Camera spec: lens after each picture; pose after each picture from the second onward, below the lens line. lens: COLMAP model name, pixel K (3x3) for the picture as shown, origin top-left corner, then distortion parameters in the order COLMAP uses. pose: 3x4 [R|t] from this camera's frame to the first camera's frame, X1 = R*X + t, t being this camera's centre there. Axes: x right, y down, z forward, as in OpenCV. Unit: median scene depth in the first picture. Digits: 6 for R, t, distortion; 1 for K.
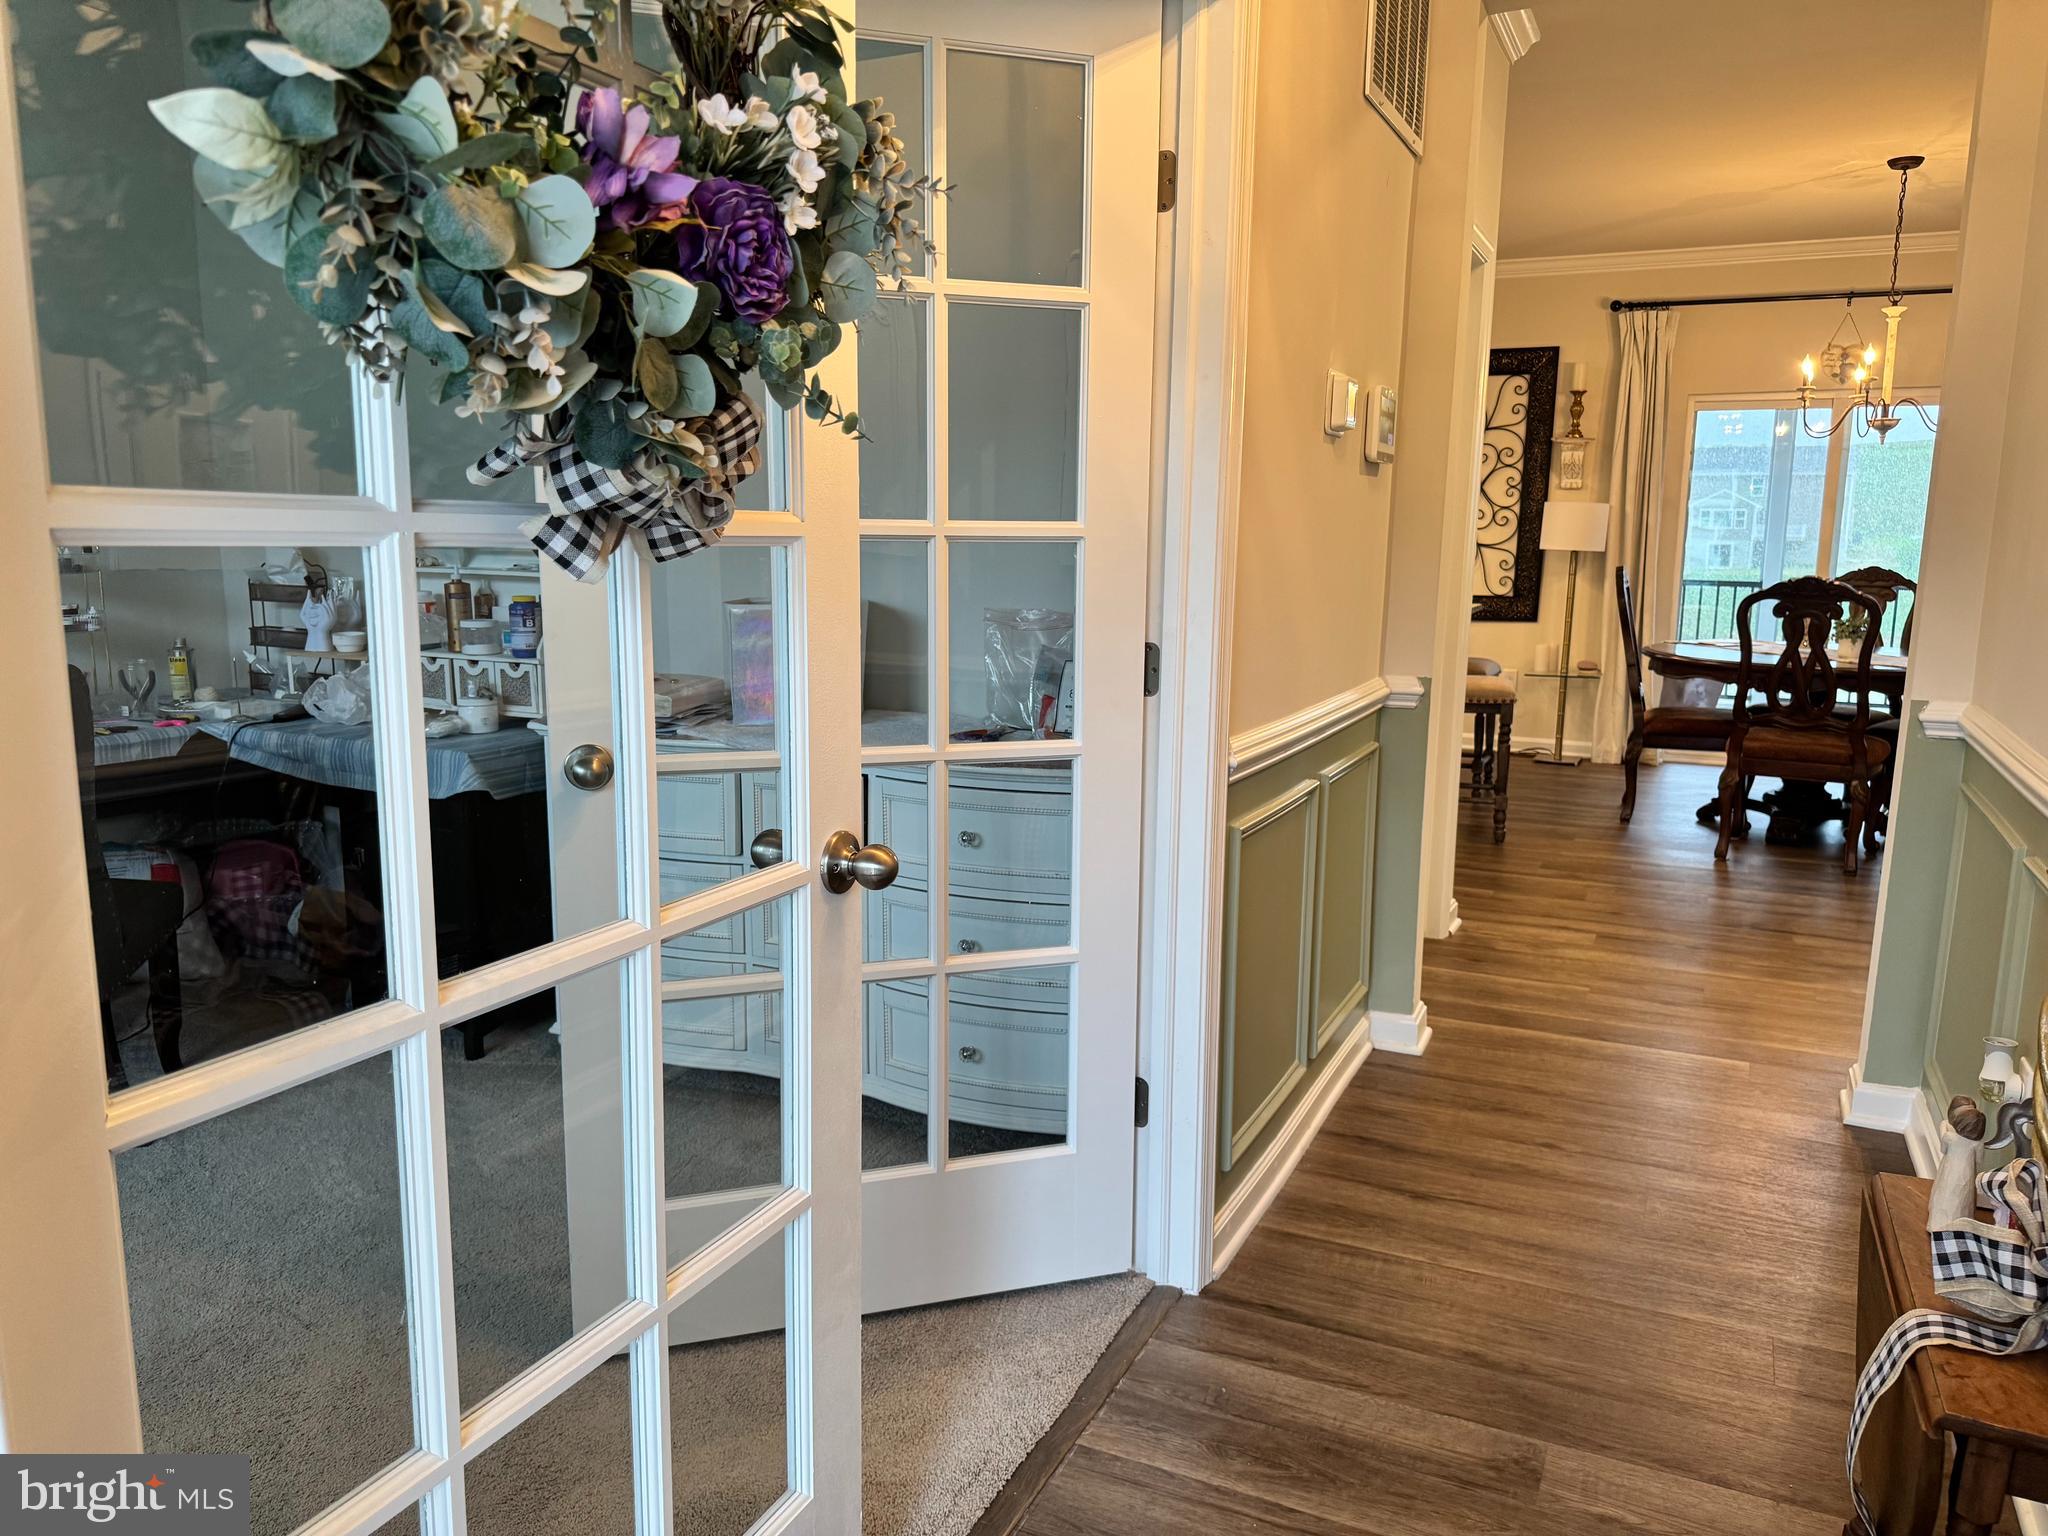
lens RADIAL K [[1445.5, 0, 1024.0], [0, 1445.5, 768.0], [0, 0, 1]] dist [0.026057, -0.039983]
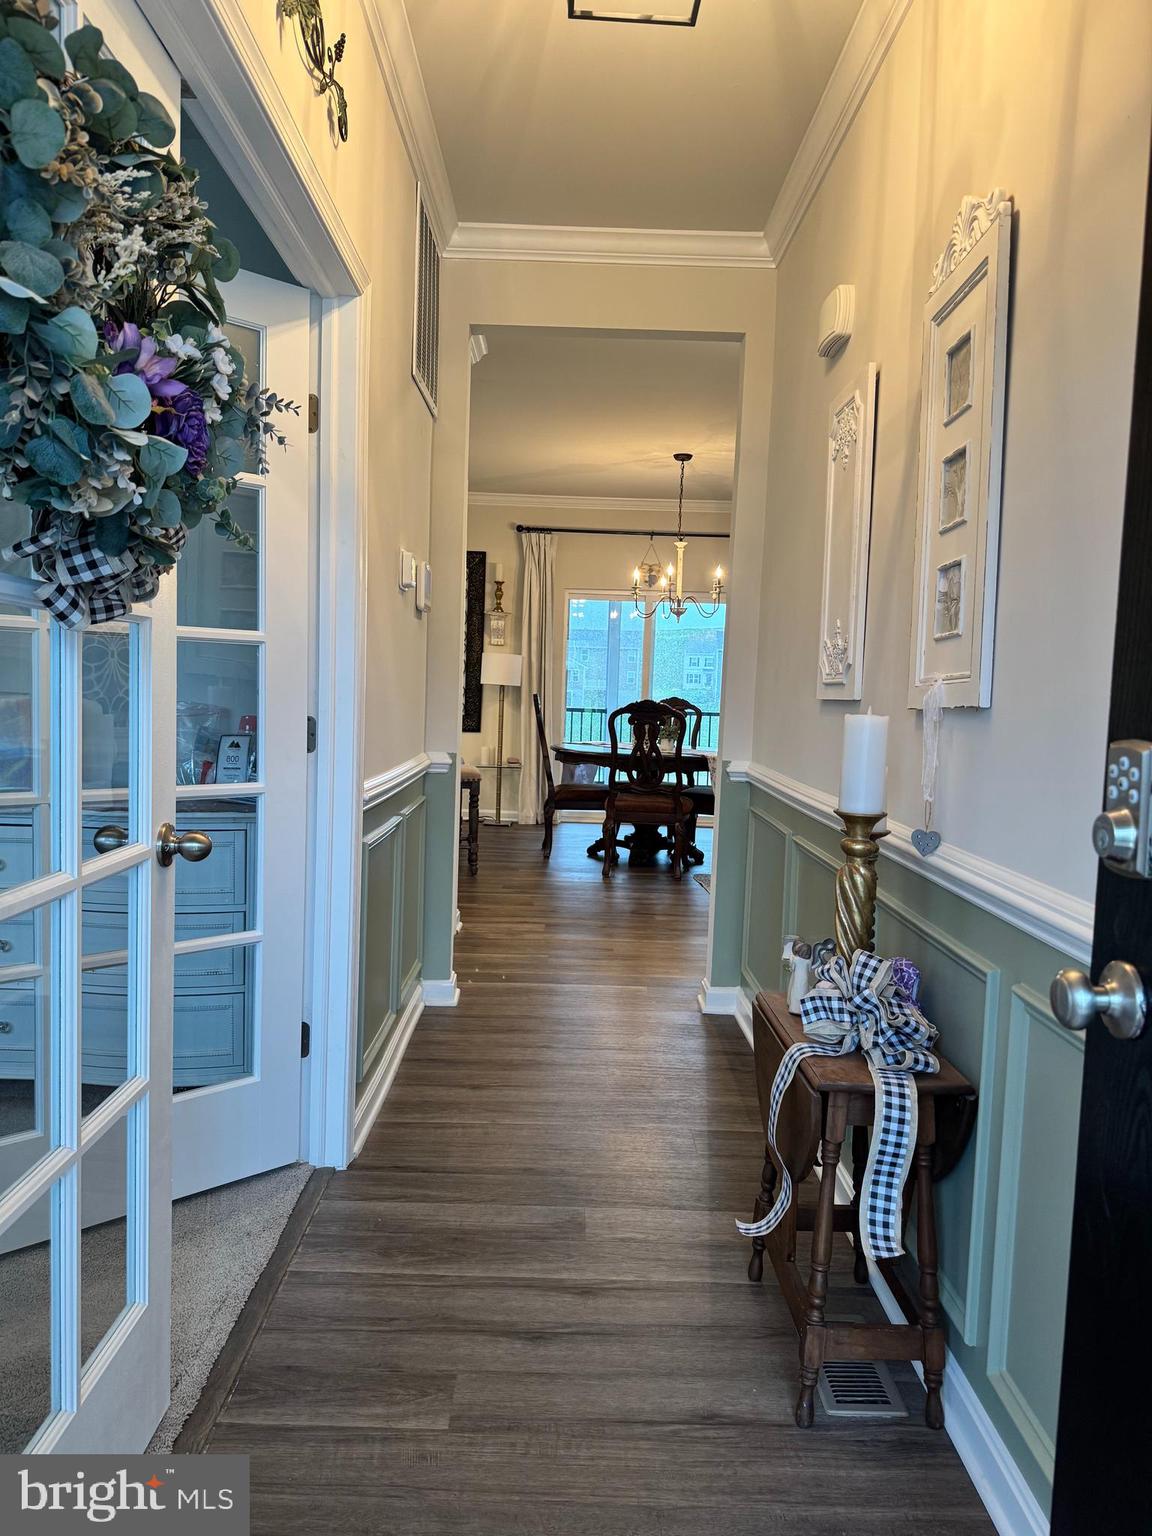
lens RADIAL K [[1064.2, 0, 576.0], [0, 1064.2, 768.0], [0, 0, 1]] dist [0.185772, -0.396799]
pose [[0.898346, -0.012976, 0.439097, -0.120299], [0.046932, 0.996678, -0.066566, 0.041015], [-0.436775, 0.080407, 0.895970, -0.082520]]
